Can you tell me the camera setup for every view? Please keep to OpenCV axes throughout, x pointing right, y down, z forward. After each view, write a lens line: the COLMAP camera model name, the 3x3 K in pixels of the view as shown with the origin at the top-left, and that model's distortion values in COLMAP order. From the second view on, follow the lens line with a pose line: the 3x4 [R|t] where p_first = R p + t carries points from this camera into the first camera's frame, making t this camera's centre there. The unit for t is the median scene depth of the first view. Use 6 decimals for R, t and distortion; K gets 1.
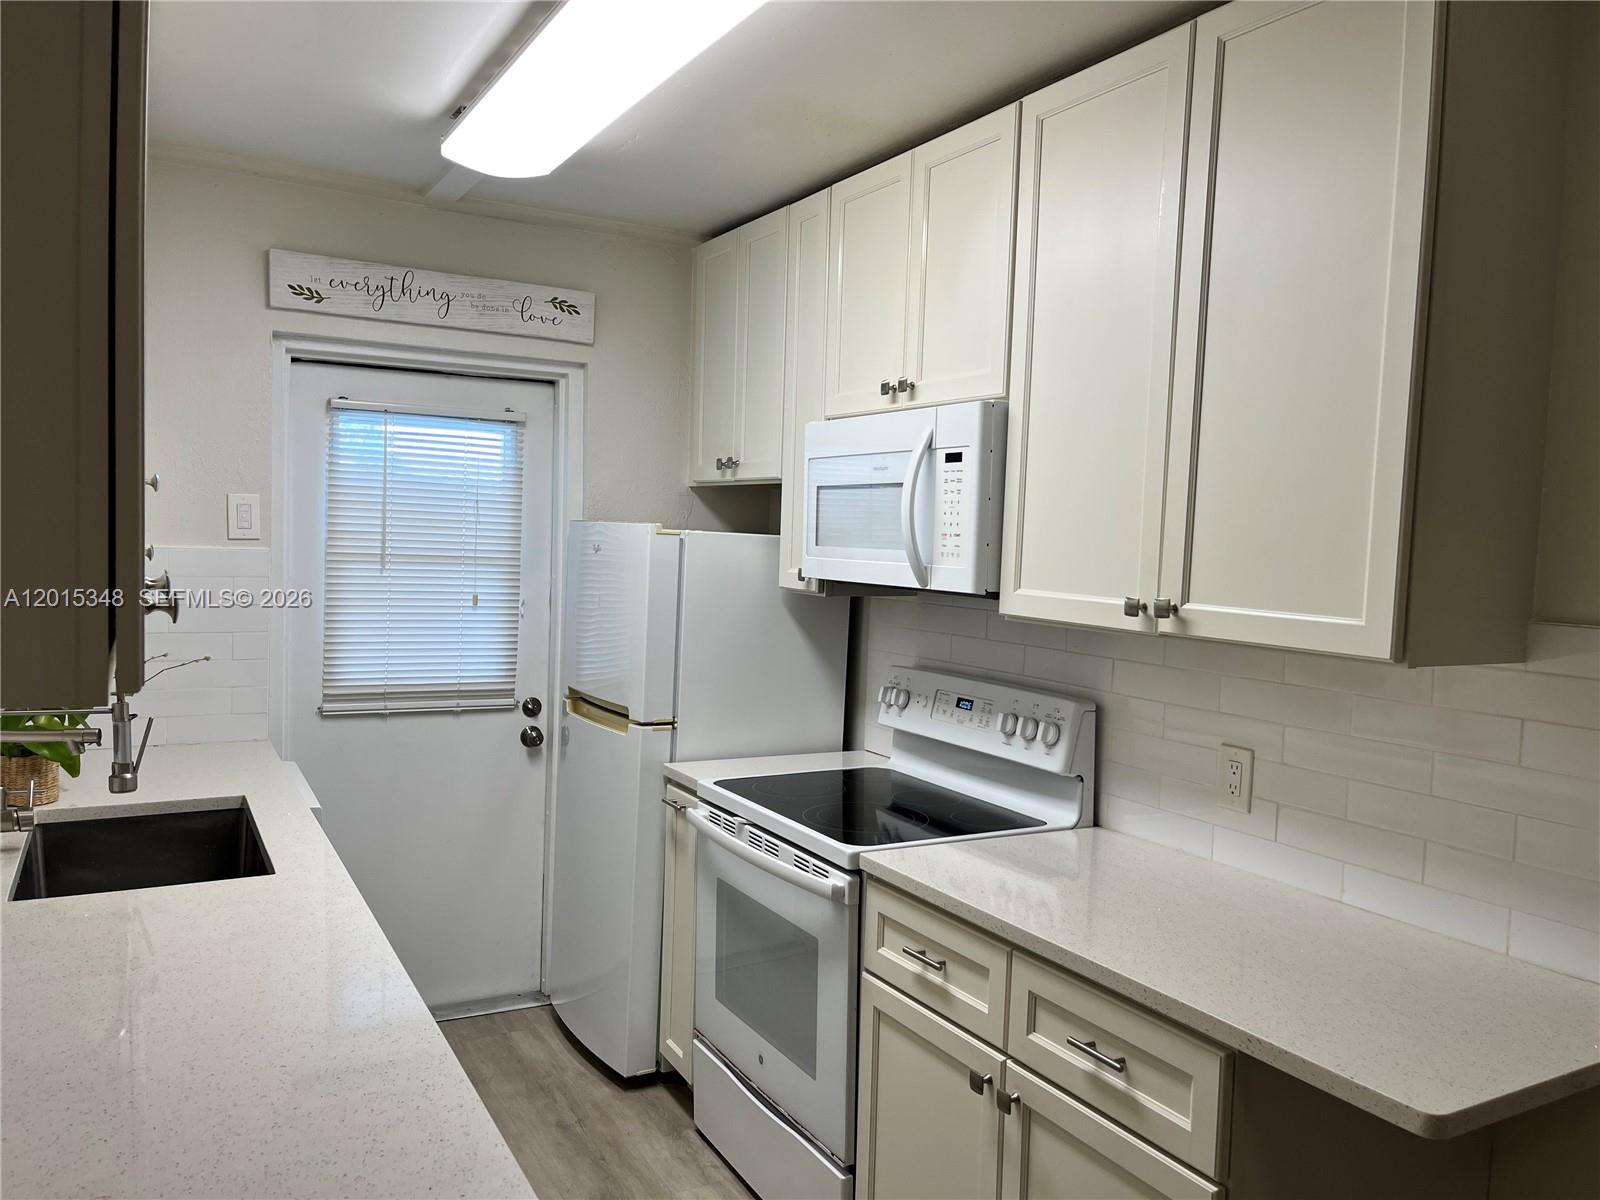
lens RADIAL K [[1214.1, 0, 800.0], [0, 1214.1, 600.0], [0, 0, 1]] dist [0.055429, 0.001749]
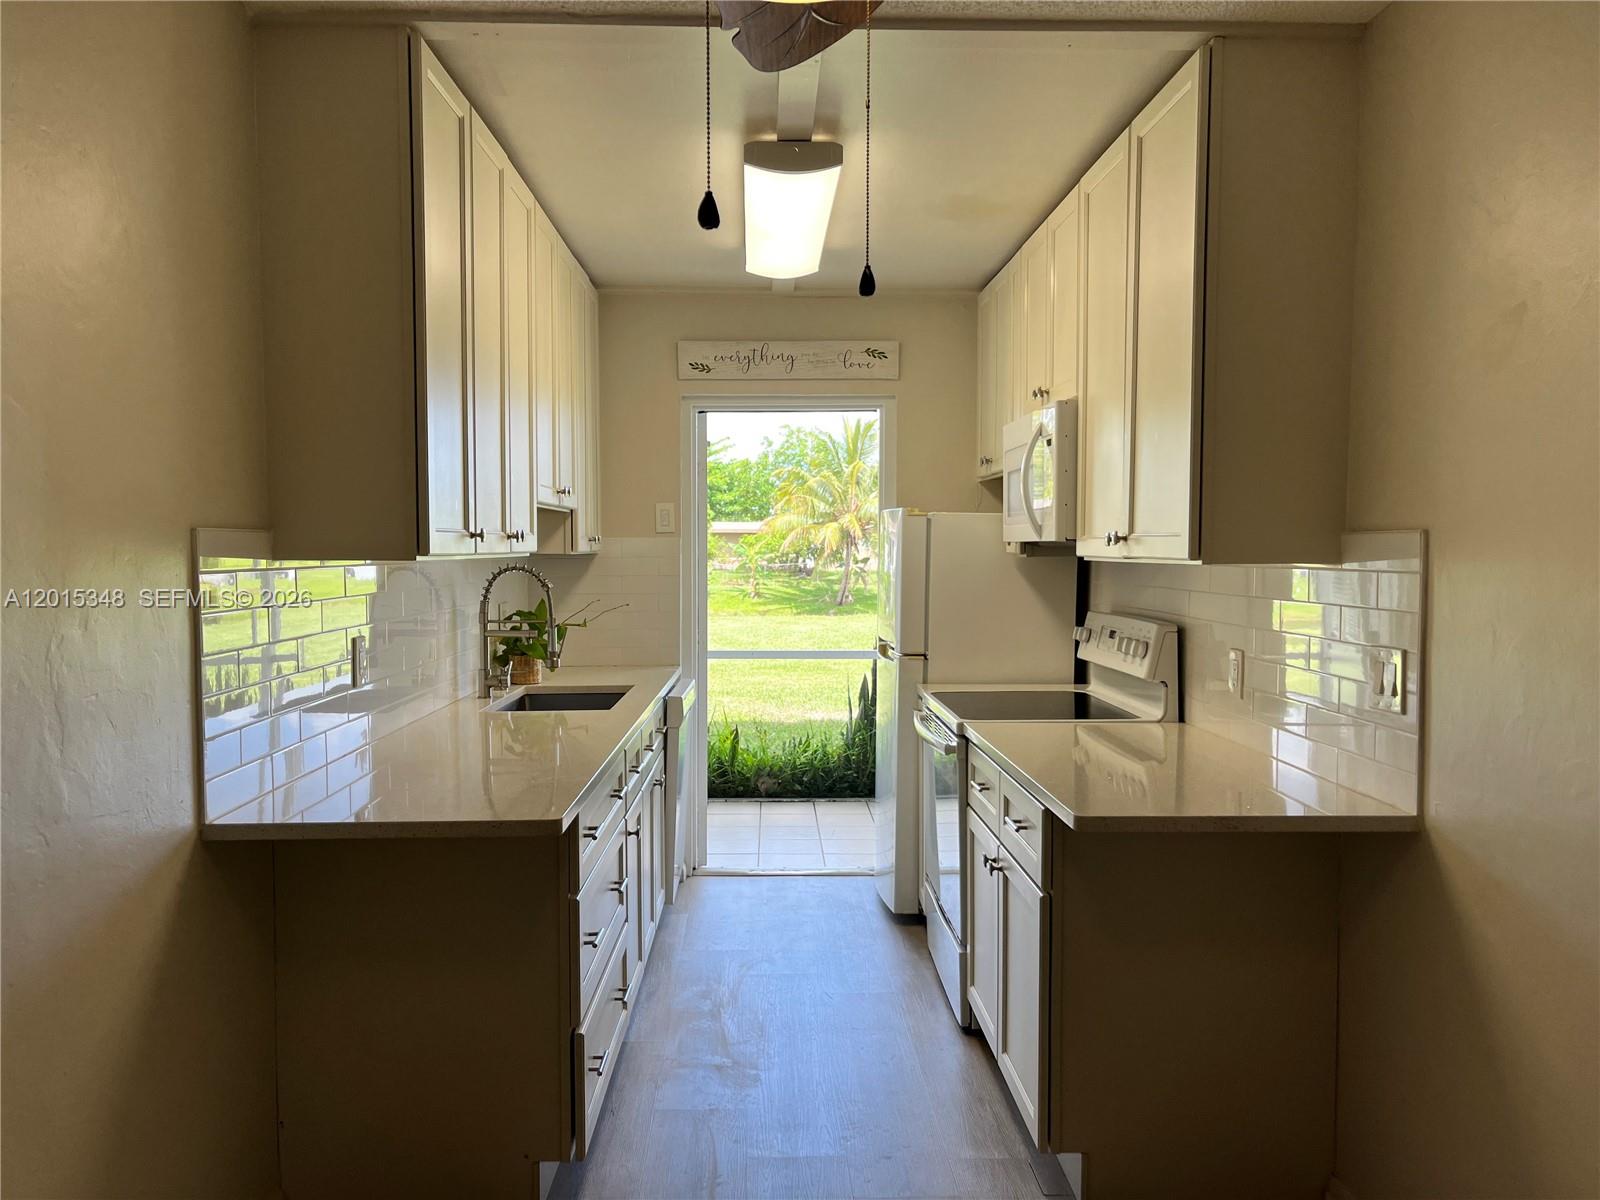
lens RADIAL K [[1214.1, 0, 800.0], [0, 1214.1, 600.0], [0, 0, 1]] dist [0.055429, 0.001749]
pose [[0.888767, -0.016595, -0.458059, 0.428649], [0.009181, 0.999788, -0.018406, 0.069633], [0.458268, 0.012153, 0.888731, -0.289818]]
